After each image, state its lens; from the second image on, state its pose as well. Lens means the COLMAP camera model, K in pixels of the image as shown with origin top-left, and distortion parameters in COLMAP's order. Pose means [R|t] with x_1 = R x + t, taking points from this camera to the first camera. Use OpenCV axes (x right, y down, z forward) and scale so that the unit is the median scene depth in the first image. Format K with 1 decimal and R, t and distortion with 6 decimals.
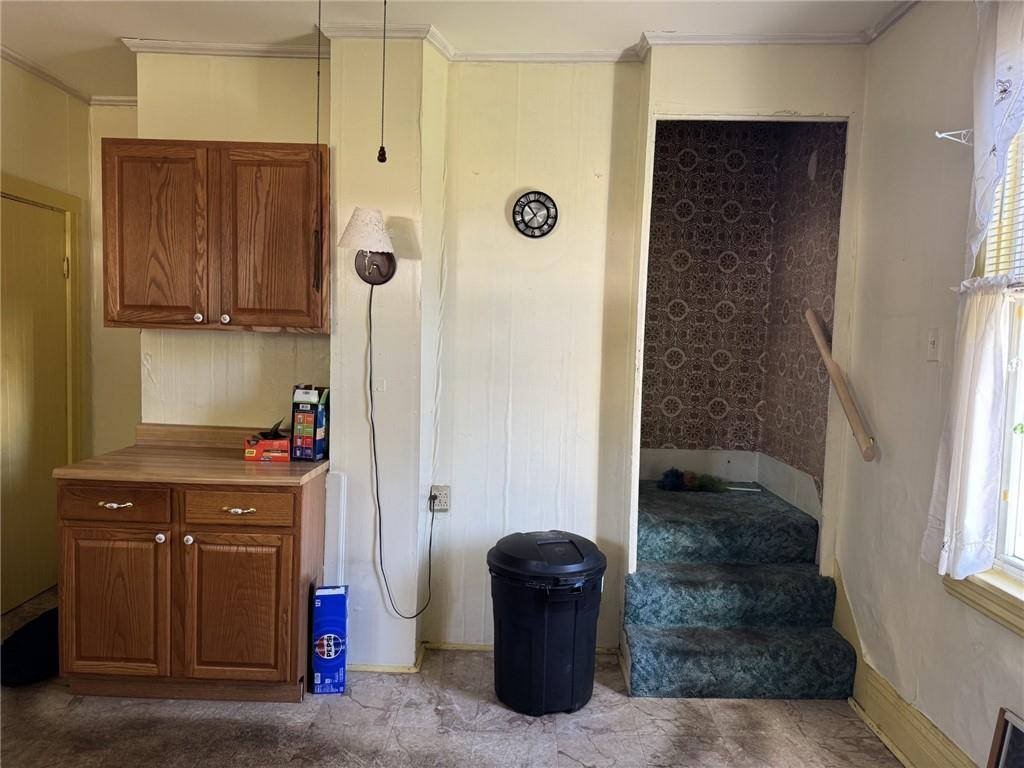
lens RADIAL K [[723.1, 0, 514.1], [0, 723.1, 390.0], [0, 0, 1]] dist [0.064455, -0.076932]
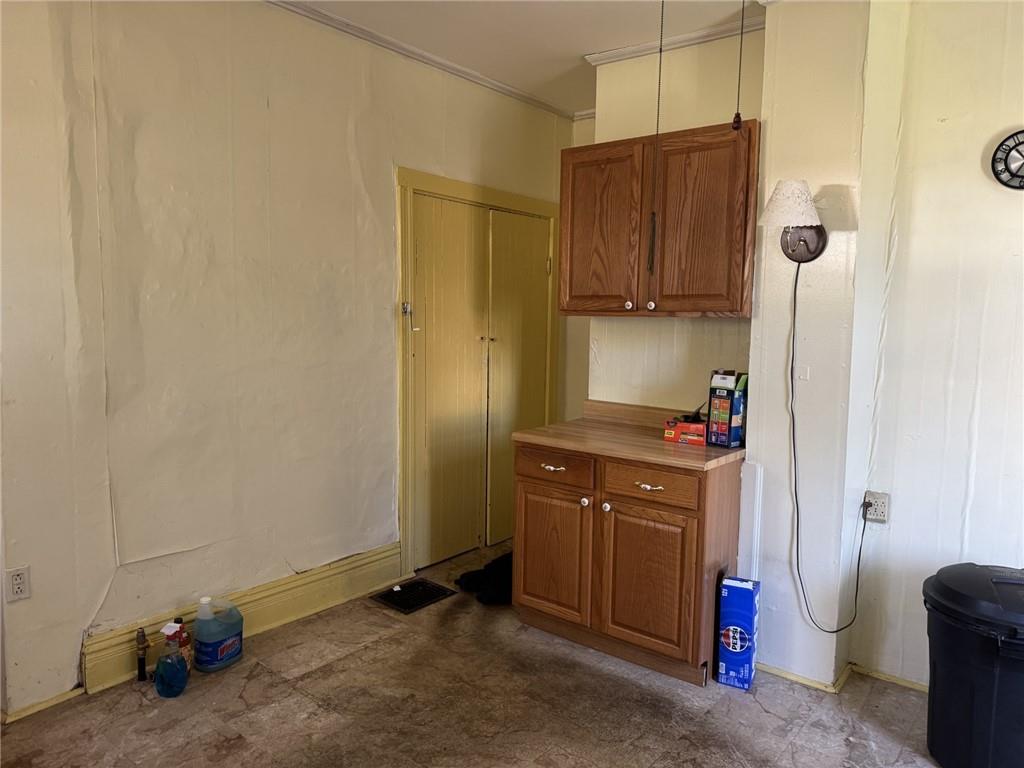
lens RADIAL K [[723.1, 0, 512.7], [0, 723.1, 390.6], [0, 0, 1]] dist [0.064455, -0.076932]
pose [[0.791975, 0.047405, -0.608711, 0.089412], [-0.035159, 0.998868, 0.032045, -0.000955], [0.609541, -0.003977, 0.792745, 0.046907]]
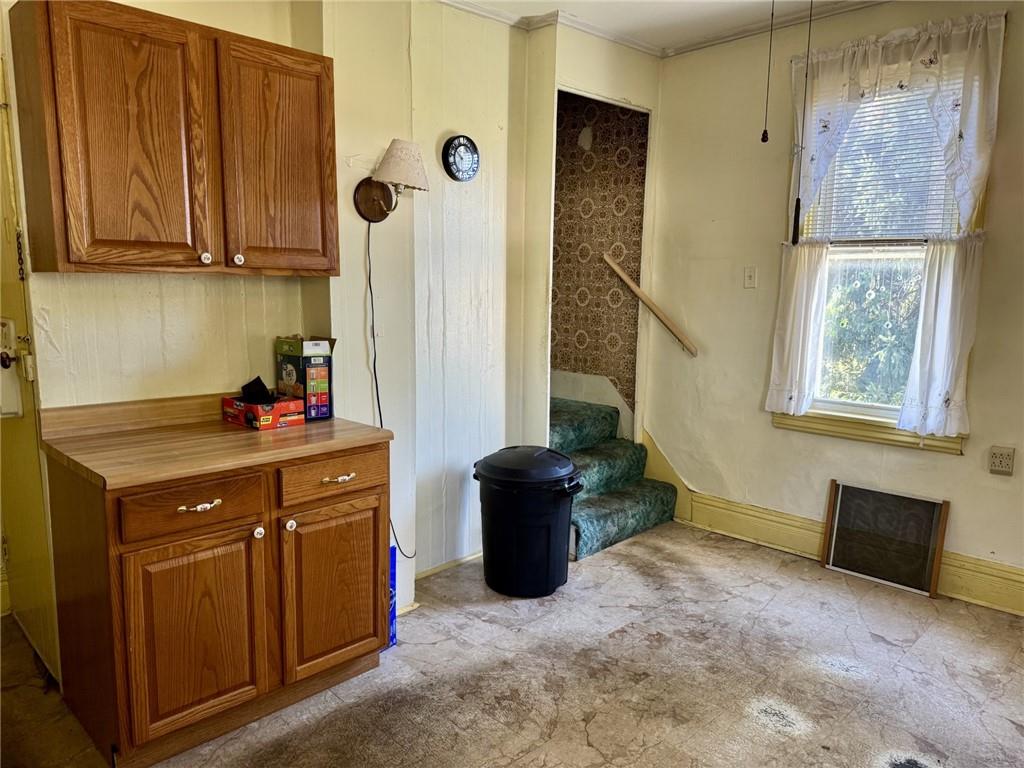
lens RADIAL K [[723.1, 0, 502.2], [0, 723.1, 389.9], [0, 0, 1]] dist [0.064455, -0.076932]
pose [[0.696450, -0.127246, 0.706234, -0.780253], [0.059673, 0.991014, 0.119710, -0.034168], [-0.715120, -0.041229, 0.697784, 0.222968]]
